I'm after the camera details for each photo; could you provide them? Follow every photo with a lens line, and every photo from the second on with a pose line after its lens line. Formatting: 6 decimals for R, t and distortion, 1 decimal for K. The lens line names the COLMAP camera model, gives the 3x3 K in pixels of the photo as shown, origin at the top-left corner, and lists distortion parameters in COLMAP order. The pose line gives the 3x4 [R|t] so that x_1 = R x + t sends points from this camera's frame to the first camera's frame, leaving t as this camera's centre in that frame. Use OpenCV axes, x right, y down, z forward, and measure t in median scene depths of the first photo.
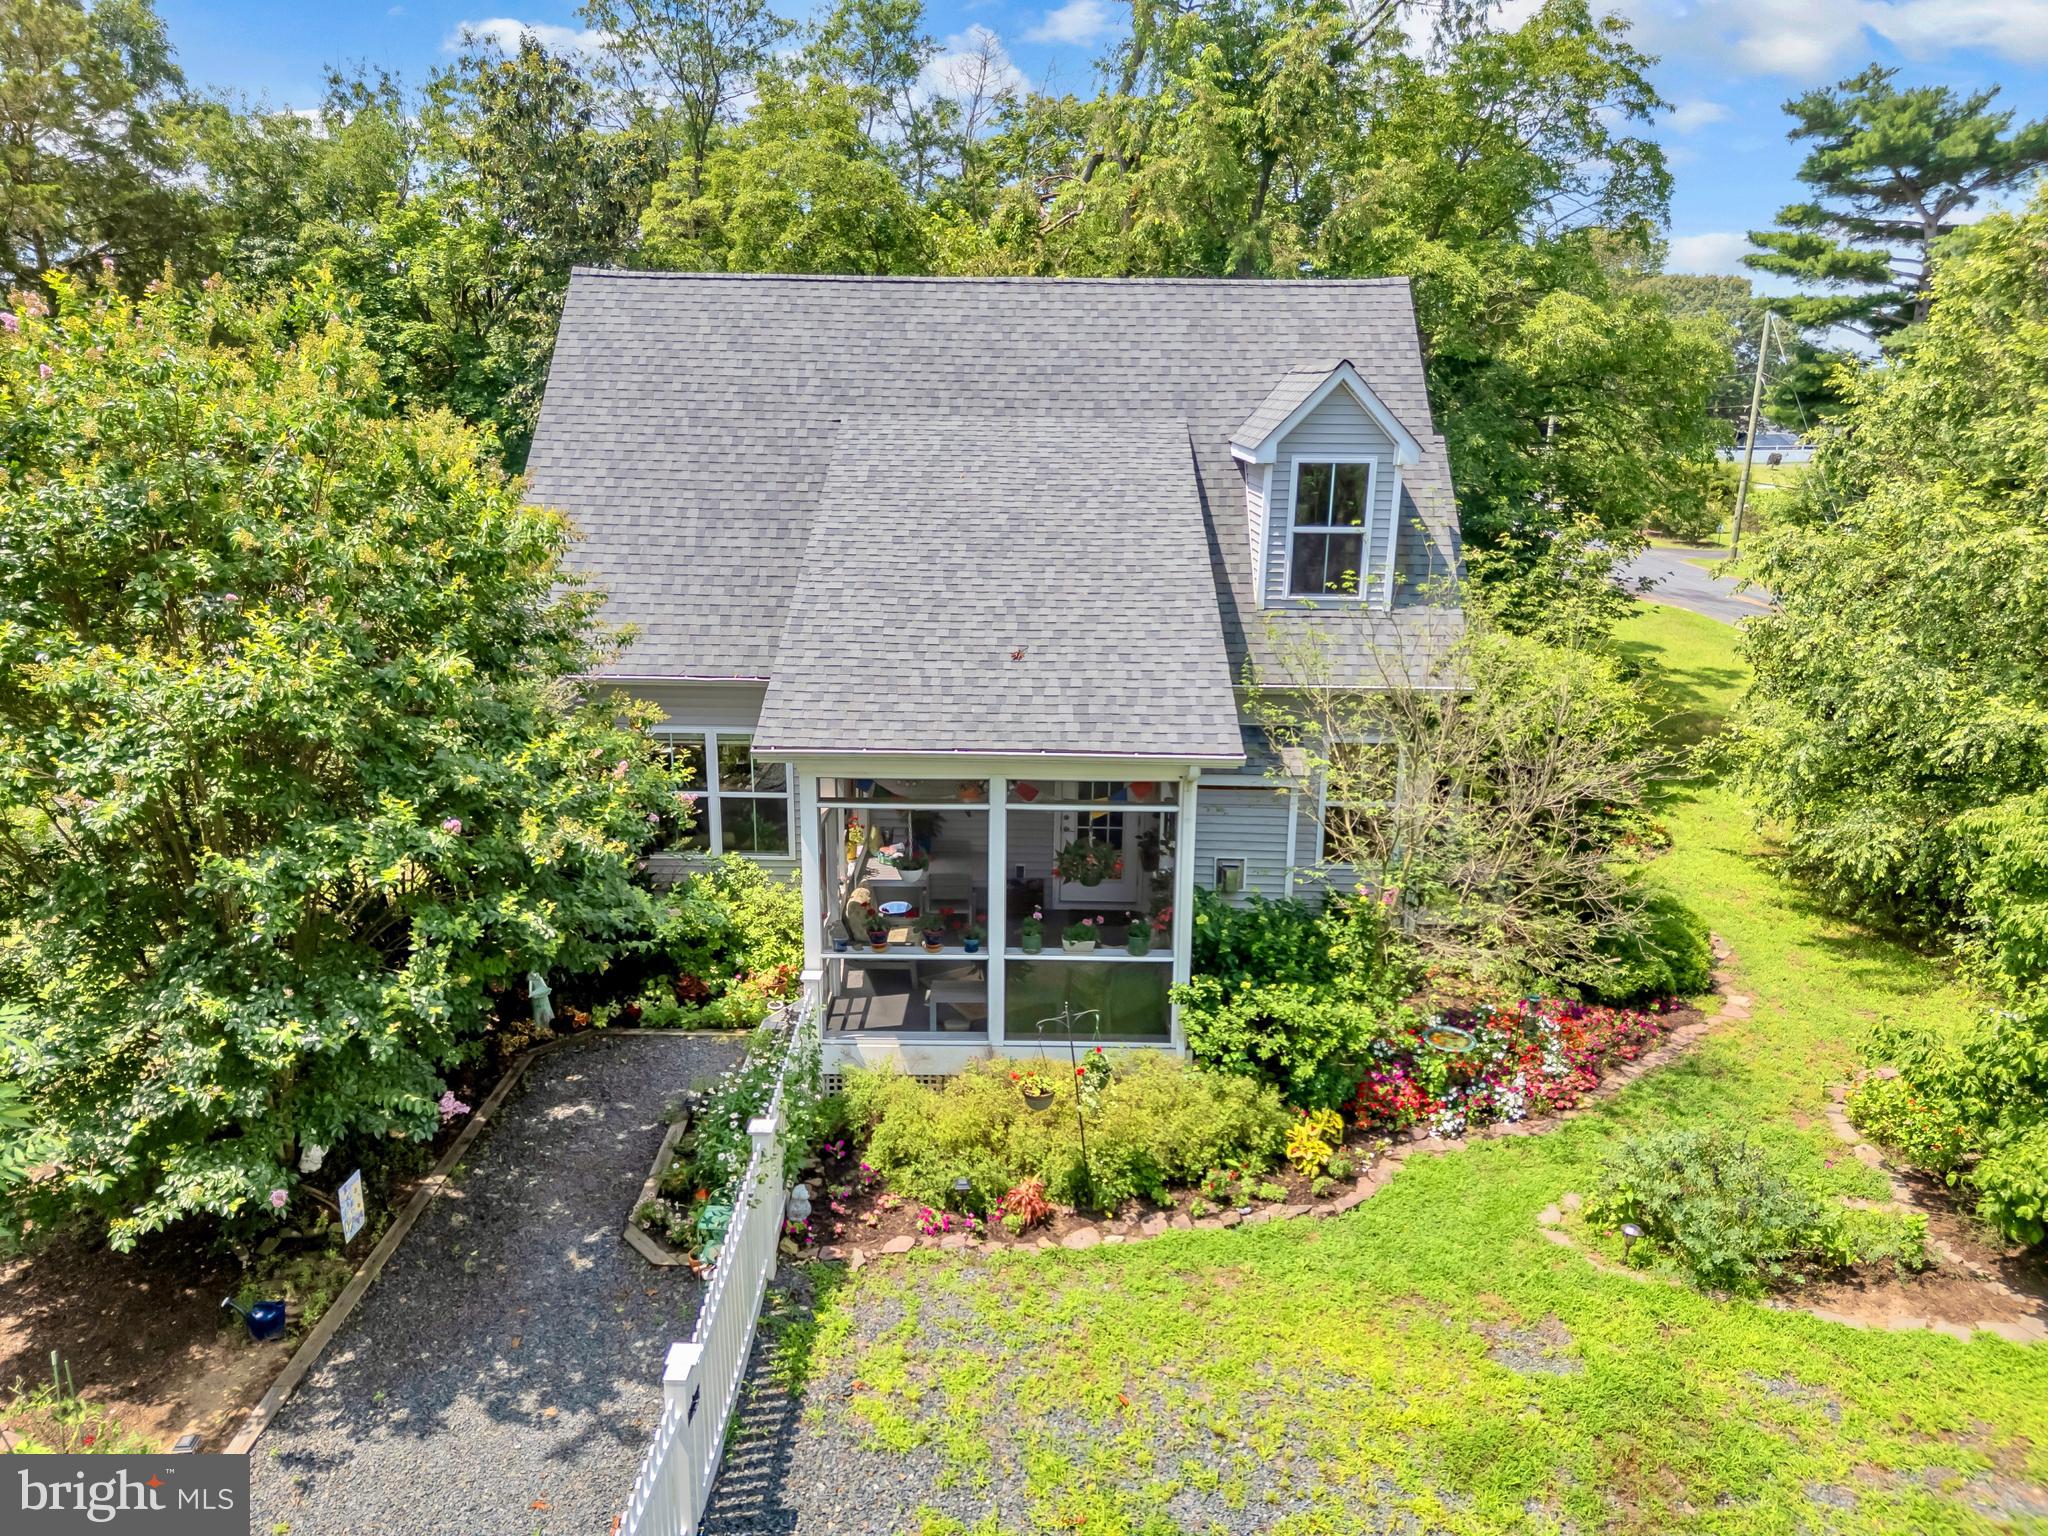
lens RADIAL K [[1434.5, 0, 1024.0], [0, 1434.5, 768.0], [0, 0, 1]] dist [0.072057, -0.071953]
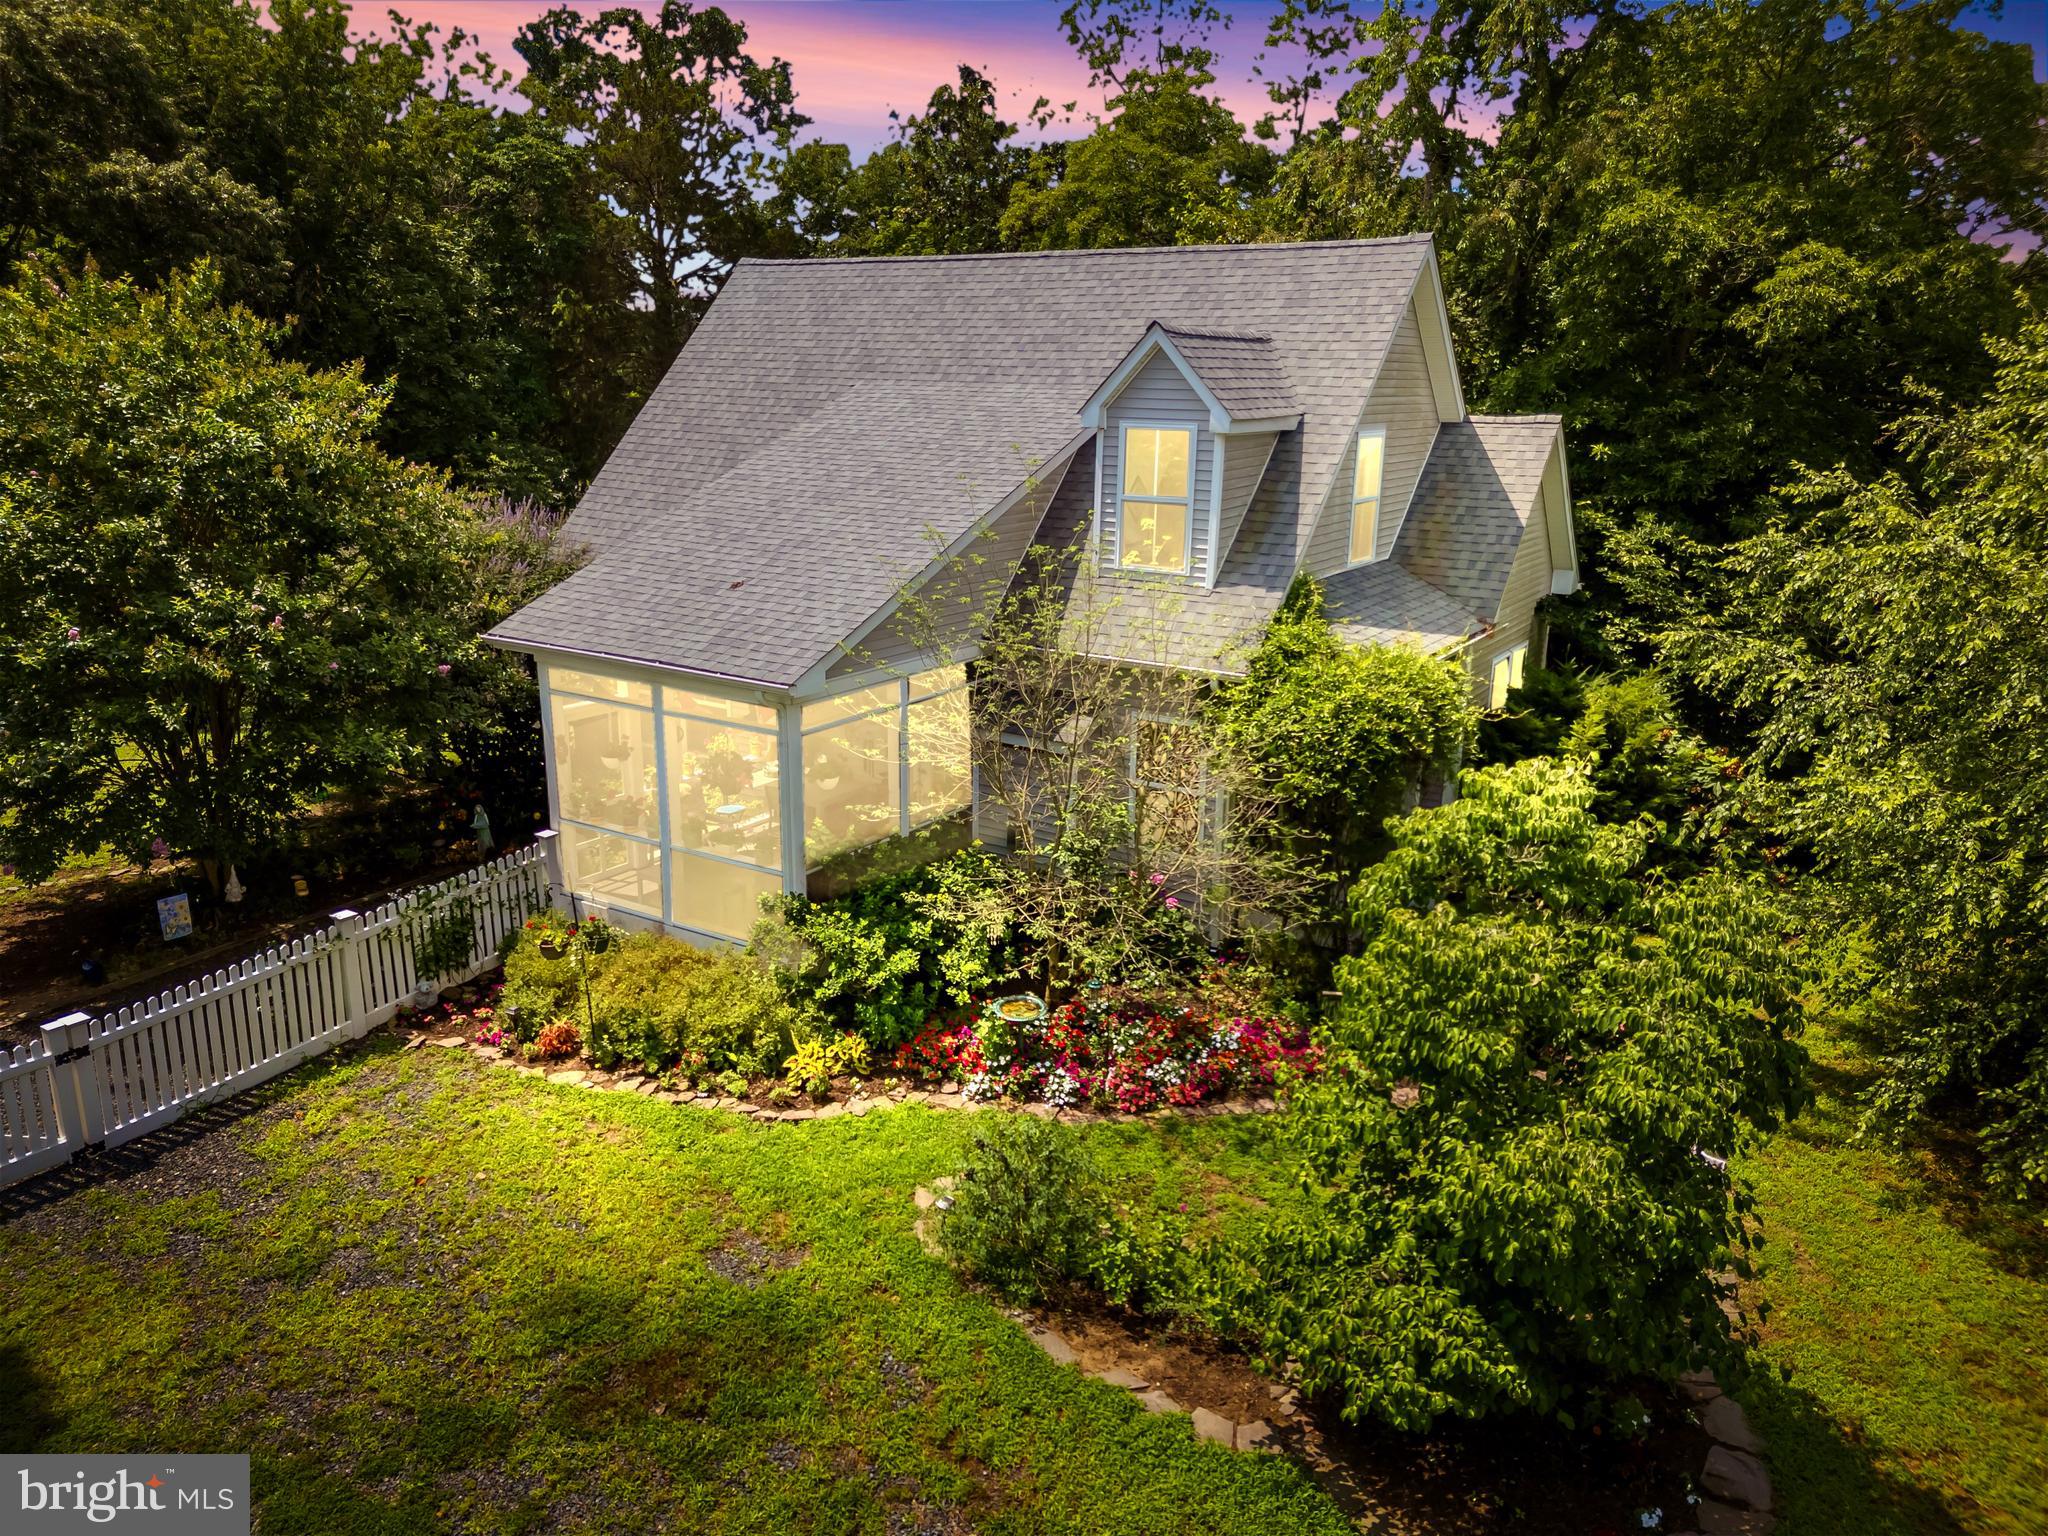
lens RADIAL K [[1434.5, 0, 1024.0], [0, 1434.5, 768.0], [0, 0, 1]] dist [0.072057, -0.071953]
pose [[0.852253, 0.144974, -0.502641, 0.806040], [-0.139427, 0.989026, 0.048854, -0.027468], [0.504208, 0.028446, 0.863114, 0.146069]]
